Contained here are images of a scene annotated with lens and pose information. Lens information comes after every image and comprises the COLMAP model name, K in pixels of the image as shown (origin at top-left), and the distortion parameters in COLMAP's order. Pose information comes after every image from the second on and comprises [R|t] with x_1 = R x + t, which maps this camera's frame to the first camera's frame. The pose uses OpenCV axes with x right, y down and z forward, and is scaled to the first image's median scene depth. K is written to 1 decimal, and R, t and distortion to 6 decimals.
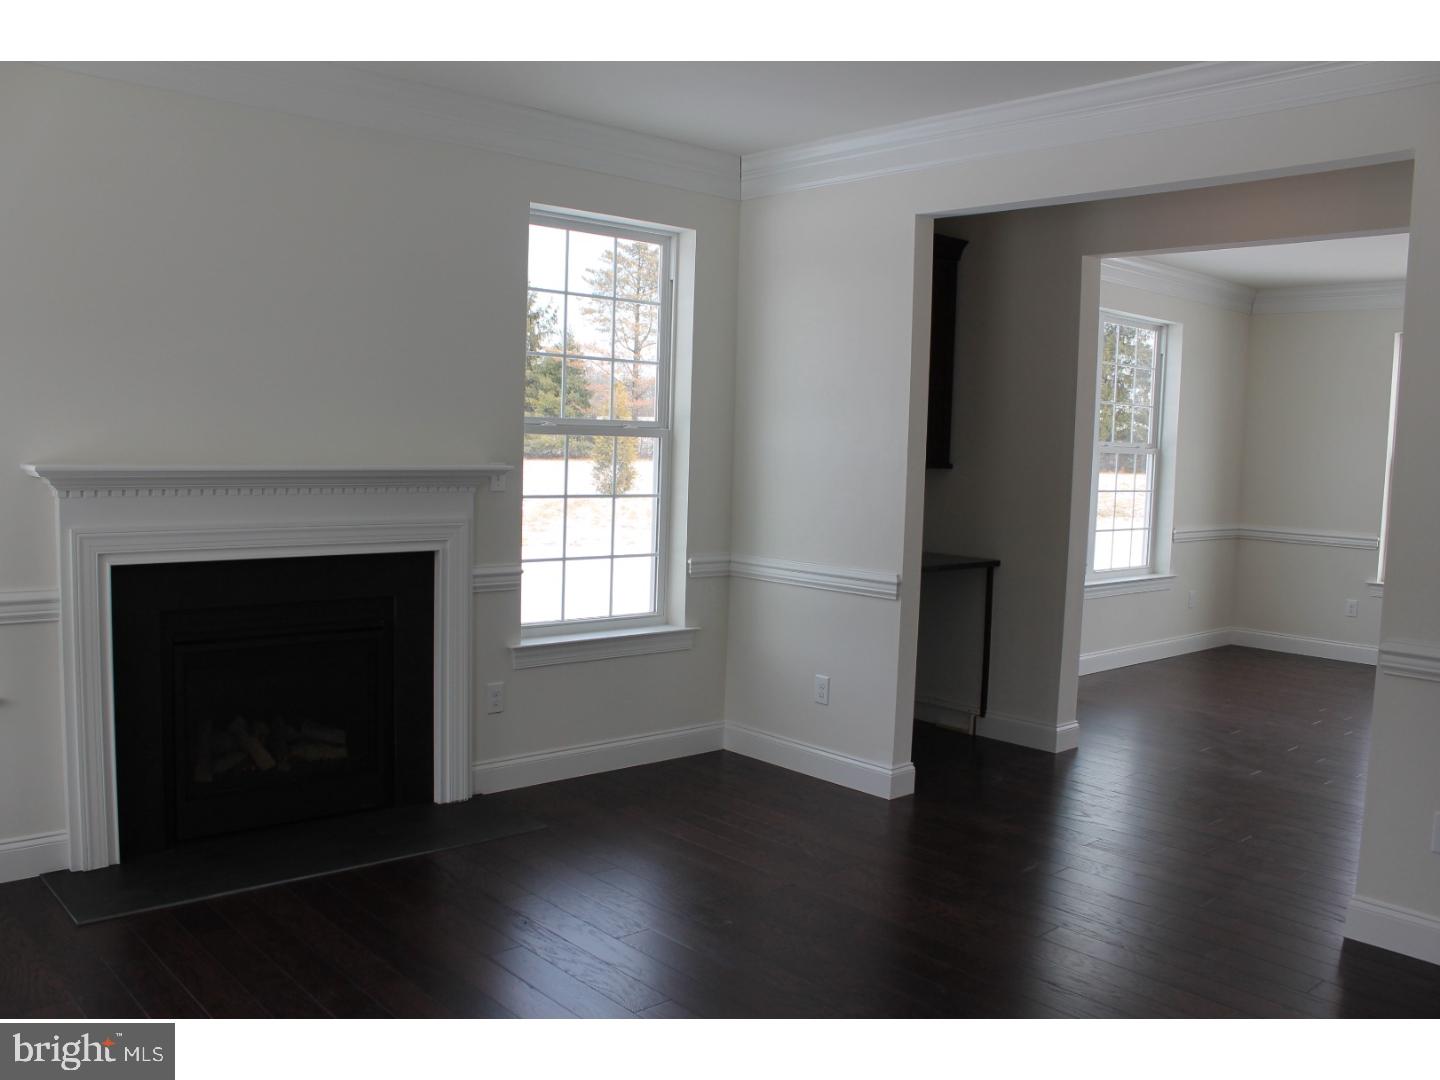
lens RADIAL K [[1220.6, 0, 730.9], [0, 1220.6, 544.7], [0, 0, 1]] dist [-0.085401, 0.047585]
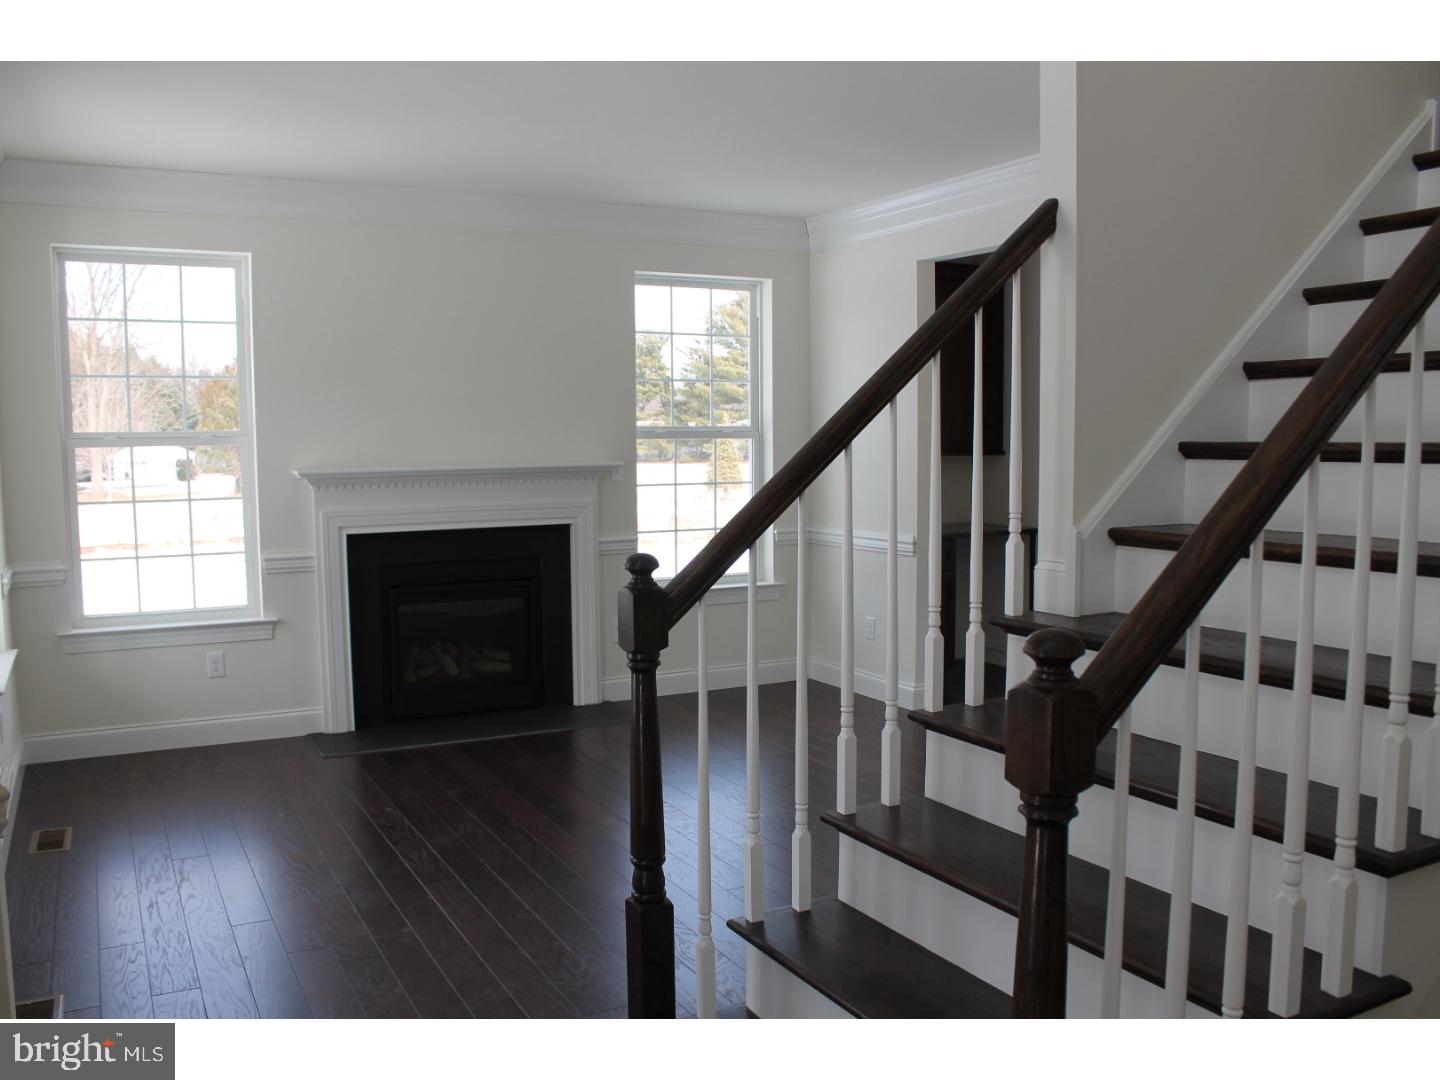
lens RADIAL K [[1220.6, 0, 766.7], [0, 1220.6, 538.6], [0, 0, 1]] dist [-0.085401, 0.047585]
pose [[0.978861, -0.019767, -0.203569, 0.259496], [0.018451, 0.999795, -0.008360, 0.036389], [0.203693, 0.004428, 0.979025, -0.325603]]
